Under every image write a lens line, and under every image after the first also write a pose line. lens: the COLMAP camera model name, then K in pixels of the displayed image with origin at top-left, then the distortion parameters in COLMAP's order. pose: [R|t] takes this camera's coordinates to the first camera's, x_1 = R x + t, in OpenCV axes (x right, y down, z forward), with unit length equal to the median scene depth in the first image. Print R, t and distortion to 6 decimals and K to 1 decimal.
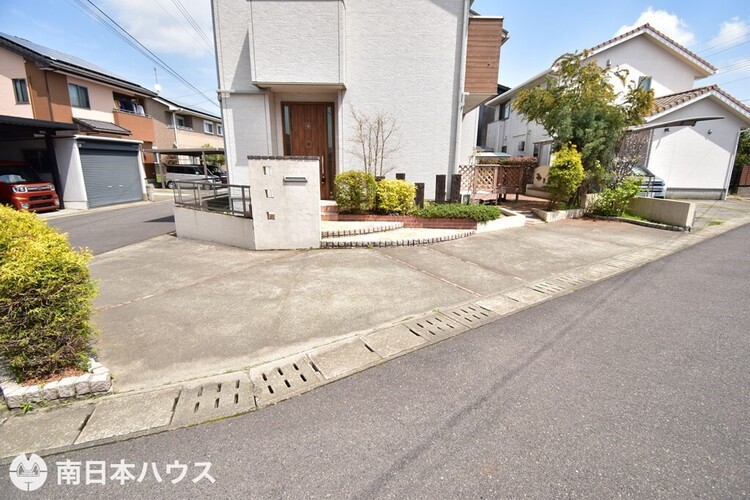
lens RADIAL K [[330.8, 0, 375.0], [0, 330.8, 250.0], [0, 0, 1]] dist [0.015676, -0.023241]
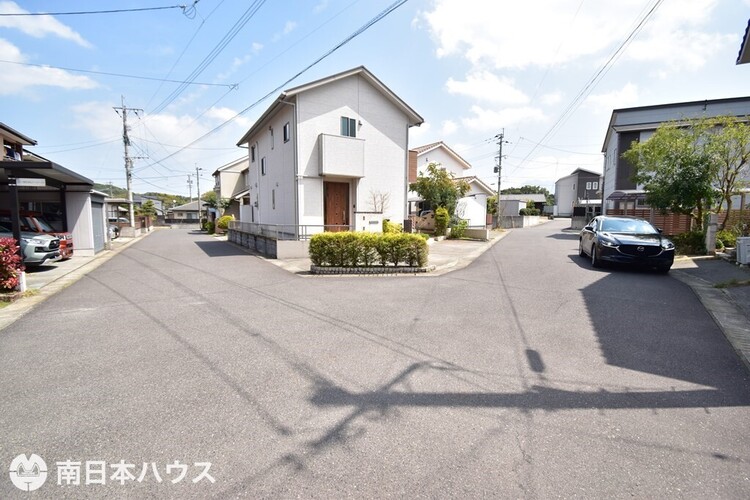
lens RADIAL K [[330.8, 0, 375.0], [0, 330.8, 250.0], [0, 0, 1]] dist [0.015676, -0.023241]
pose [[0.848416, -0.059770, 0.525945, -1.115192], [0.134593, 0.985307, -0.105142, 0.162316], [-0.511933, 0.159993, 0.843995, -0.662584]]
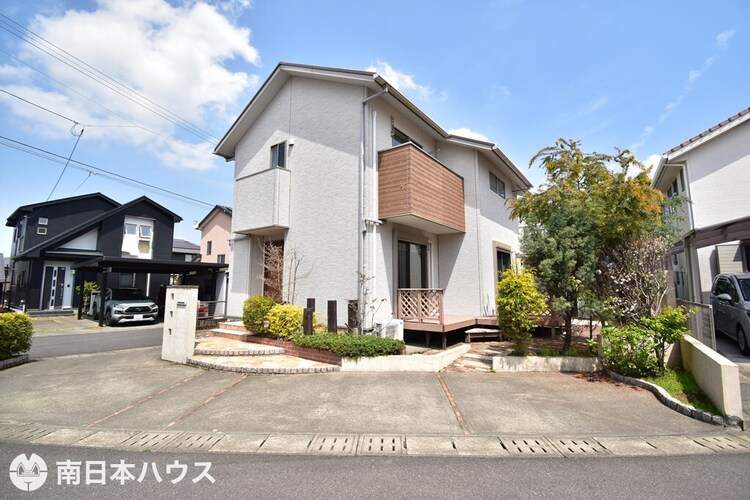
lens RADIAL K [[330.8, 0, 375.0], [0, 330.8, 250.0], [0, 0, 1]] dist [0.015676, -0.023241]
pose [[0.812640, -0.074576, -0.577975, 0.882039], [-0.131608, 0.942671, -0.306676, -0.092755], [0.567711, 0.325283, 0.756238, 0.317479]]
